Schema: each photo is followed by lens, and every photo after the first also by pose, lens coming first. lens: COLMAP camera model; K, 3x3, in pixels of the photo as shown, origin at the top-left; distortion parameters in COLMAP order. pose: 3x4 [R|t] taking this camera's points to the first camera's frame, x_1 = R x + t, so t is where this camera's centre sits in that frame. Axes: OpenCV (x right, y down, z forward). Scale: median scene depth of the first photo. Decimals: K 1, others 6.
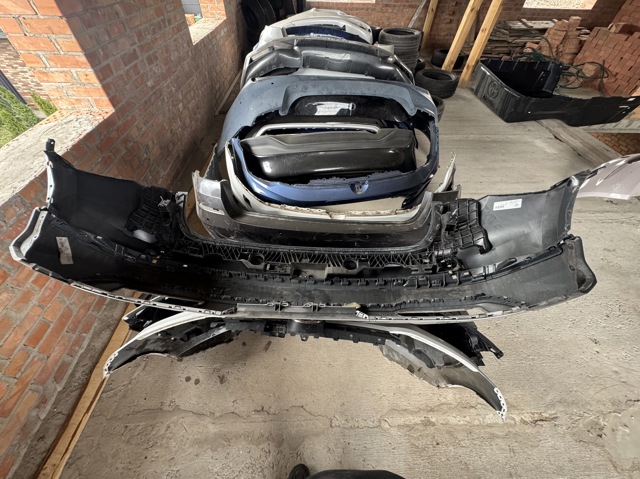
lens RADIAL K [[257.2, 0, 319.8], [0, 257.2, 239.4], [0, 0, 1]] dist [-0.001523, 0.000178]
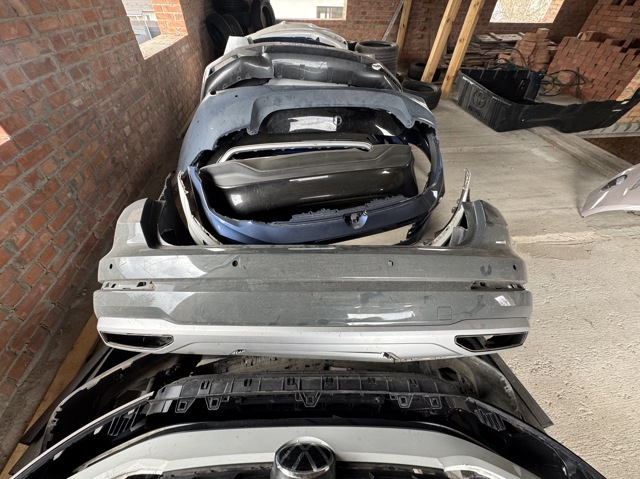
lens RADIAL K [[257.2, 0, 320.2], [0, 257.2, 239.5], [0, 0, 1]] dist [-0.001523, 0.000178]
pose [[0.995653, -0.069512, 0.061988, -0.005775], [0.073069, 0.995692, -0.057081, -0.080902], [-0.057753, 0.061362, 0.996443, 0.175766]]
